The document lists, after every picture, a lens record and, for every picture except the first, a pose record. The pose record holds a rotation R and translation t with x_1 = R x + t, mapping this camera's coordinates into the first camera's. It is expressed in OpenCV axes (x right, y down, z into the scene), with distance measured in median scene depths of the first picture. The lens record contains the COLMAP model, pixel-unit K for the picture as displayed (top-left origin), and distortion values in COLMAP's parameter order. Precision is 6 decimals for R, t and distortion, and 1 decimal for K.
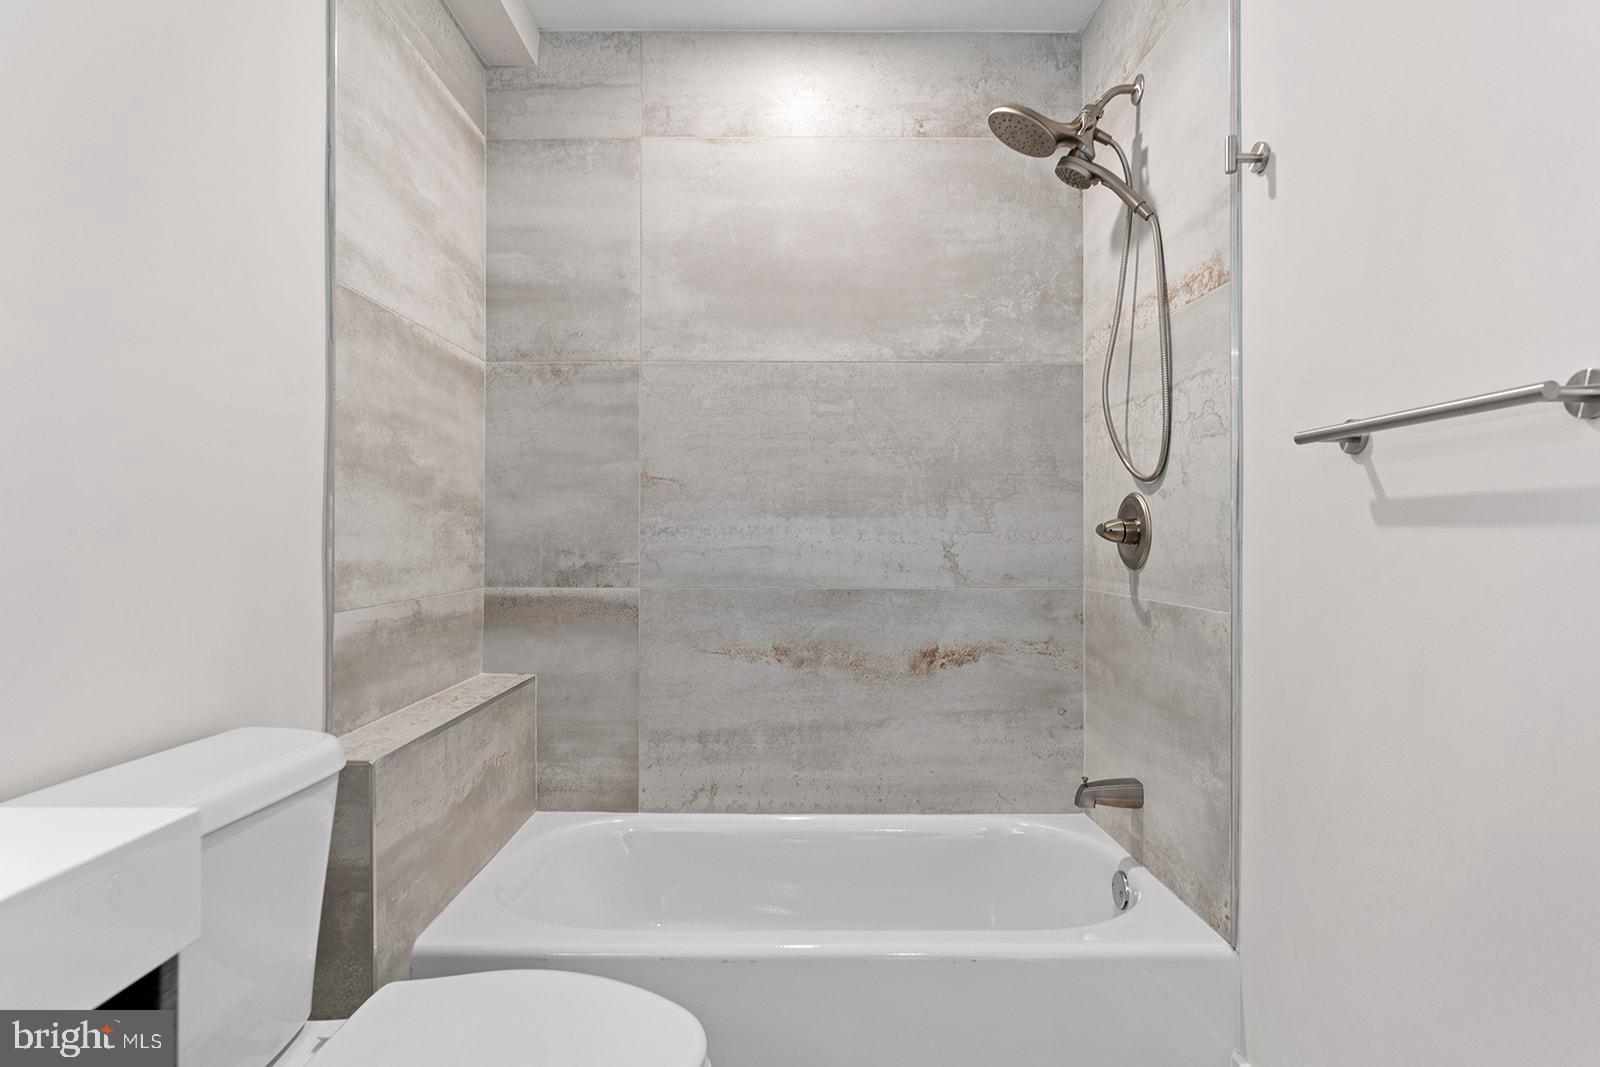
lens RADIAL K [[831.5, 0, 787.9], [0, 831.5, 537.3], [0, 0, 1]] dist [-0.005033, 0.003037]
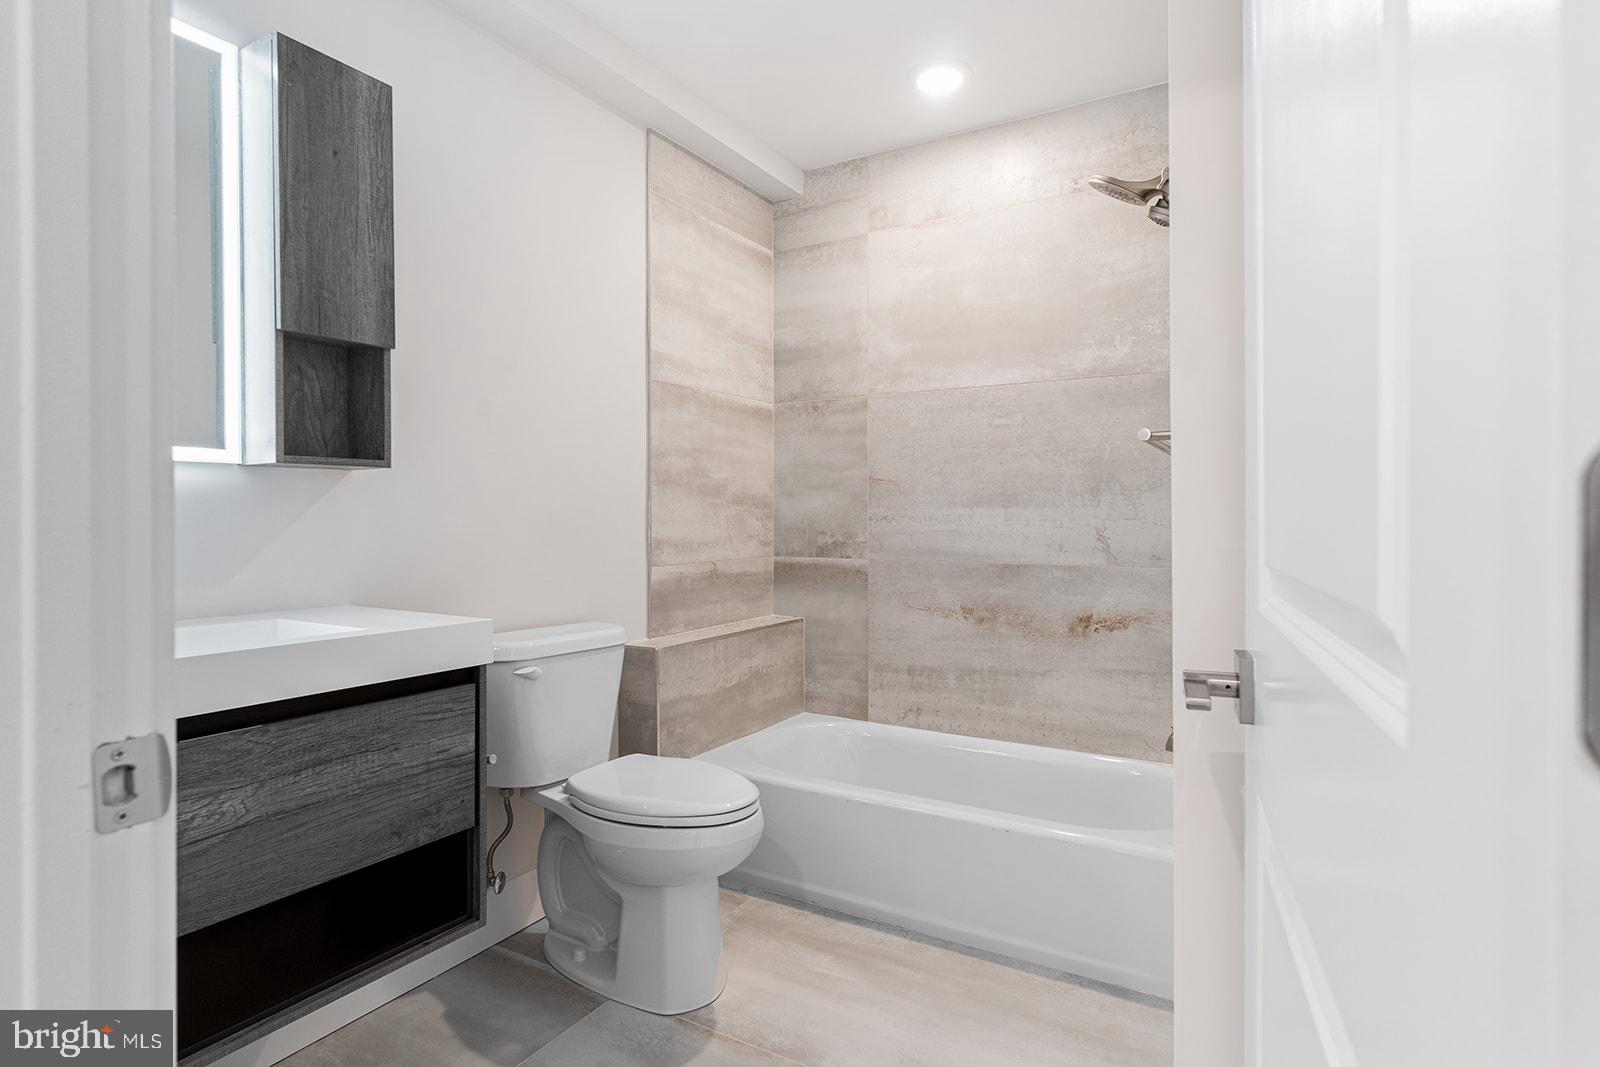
lens RADIAL K [[831.5, 0, 814.0], [0, 831.5, 526.4], [0, 0, 1]] dist [-0.005033, 0.003037]
pose [[0.865060, 0.004162, -0.501651, 0.438582], [0.001242, 0.999945, 0.010437, -0.008671], [0.501667, -0.009652, 0.865007, -0.243146]]
